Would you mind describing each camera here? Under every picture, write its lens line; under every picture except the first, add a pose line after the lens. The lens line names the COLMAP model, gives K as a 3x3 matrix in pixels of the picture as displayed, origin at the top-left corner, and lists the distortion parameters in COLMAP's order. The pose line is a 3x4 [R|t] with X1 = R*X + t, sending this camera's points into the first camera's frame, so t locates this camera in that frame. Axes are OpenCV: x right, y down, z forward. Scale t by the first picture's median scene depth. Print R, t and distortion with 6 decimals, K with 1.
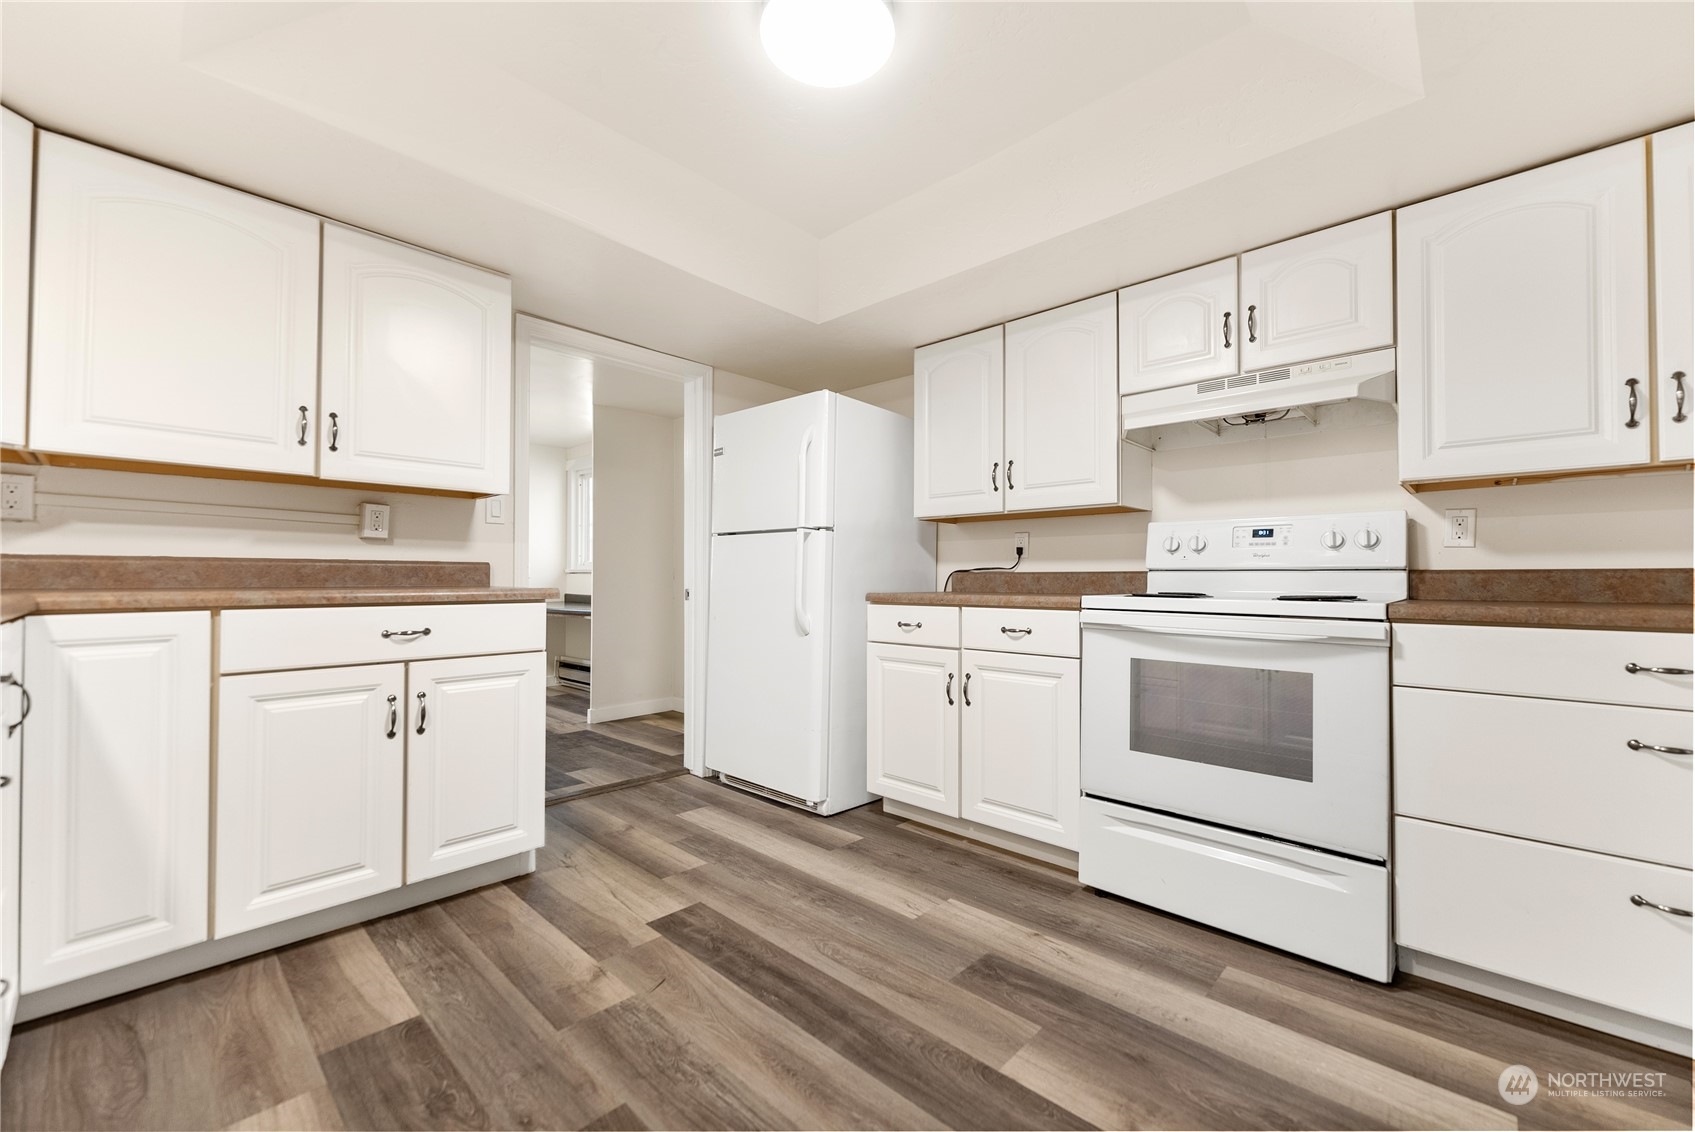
lens RADIAL K [[683.3, 0, 851.1], [0, 683.3, 570.2], [0, 0, 1]] dist [0.002859, -0.000404]
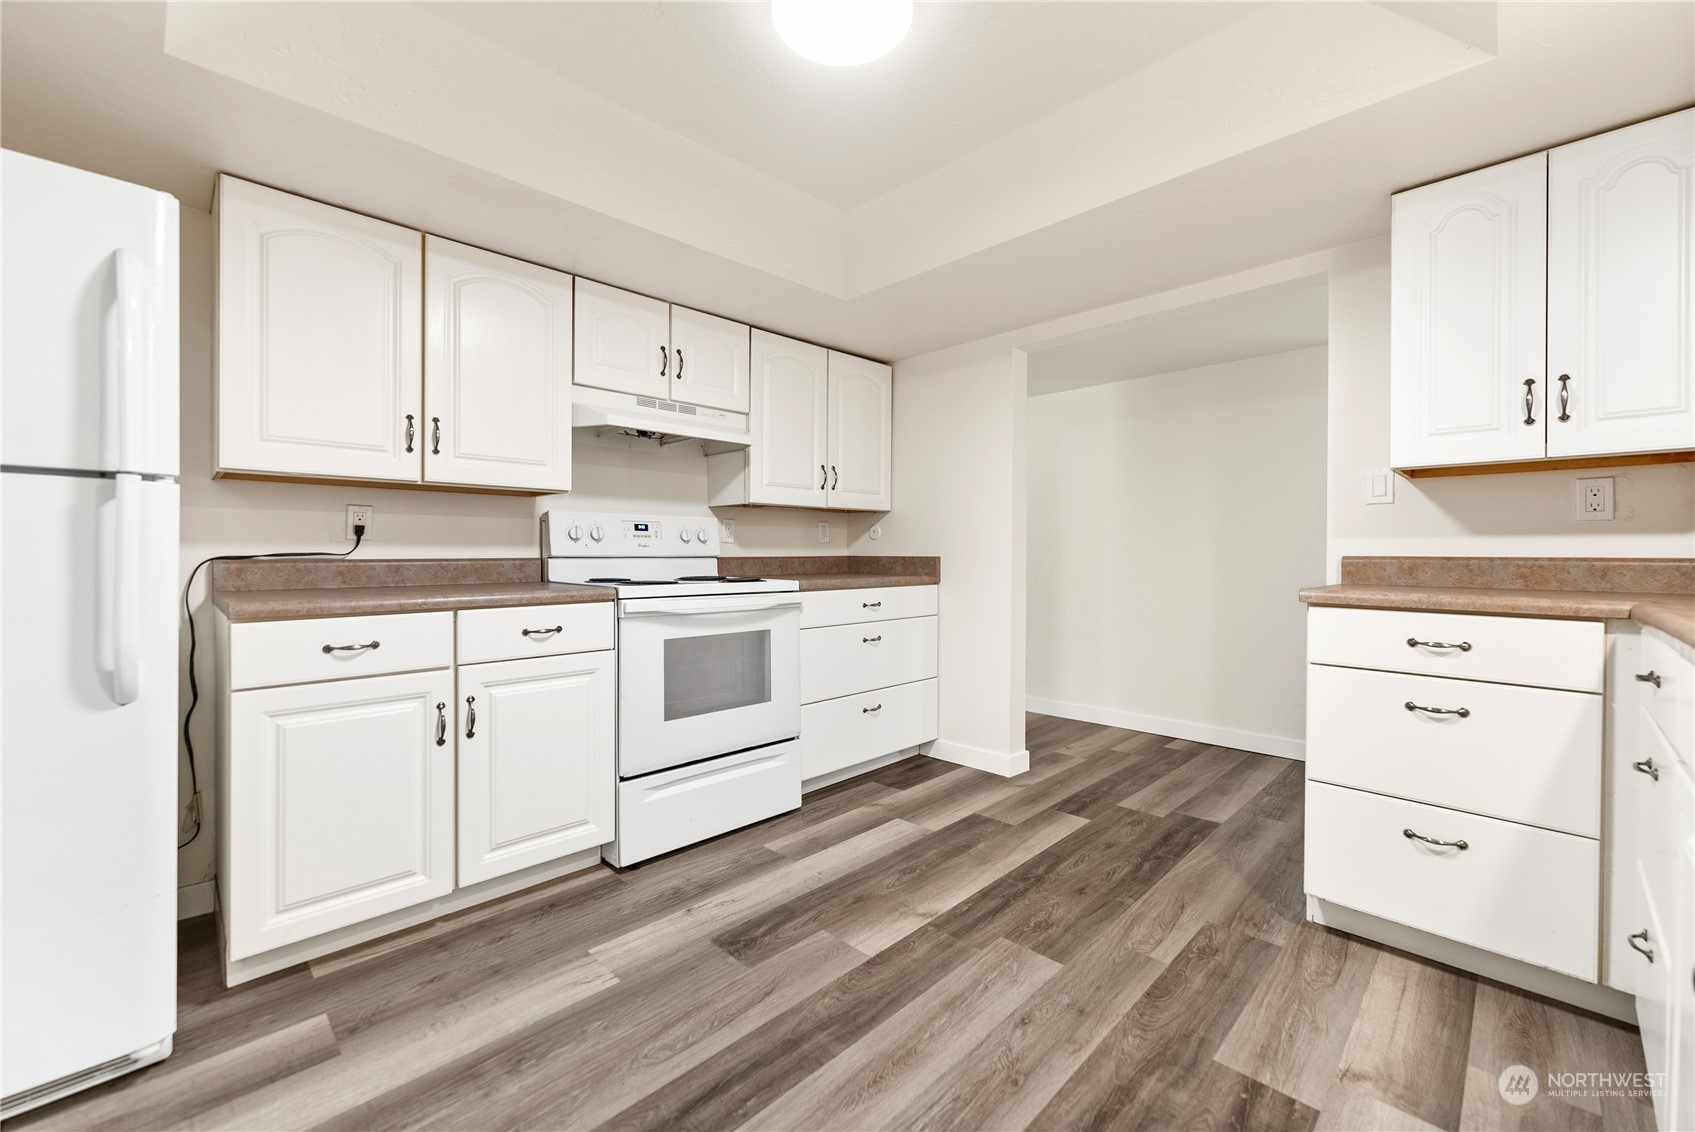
lens RADIAL K [[683.3, 0, 851.3], [0, 683.3, 557.7], [0, 0, 1]] dist [0.002859, -0.000404]
pose [[0.028209, -0.013878, 0.999506, -0.704669], [-0.015133, 0.999783, 0.014309, -0.026396], [-0.999488, -0.015529, 0.027992, 0.670708]]
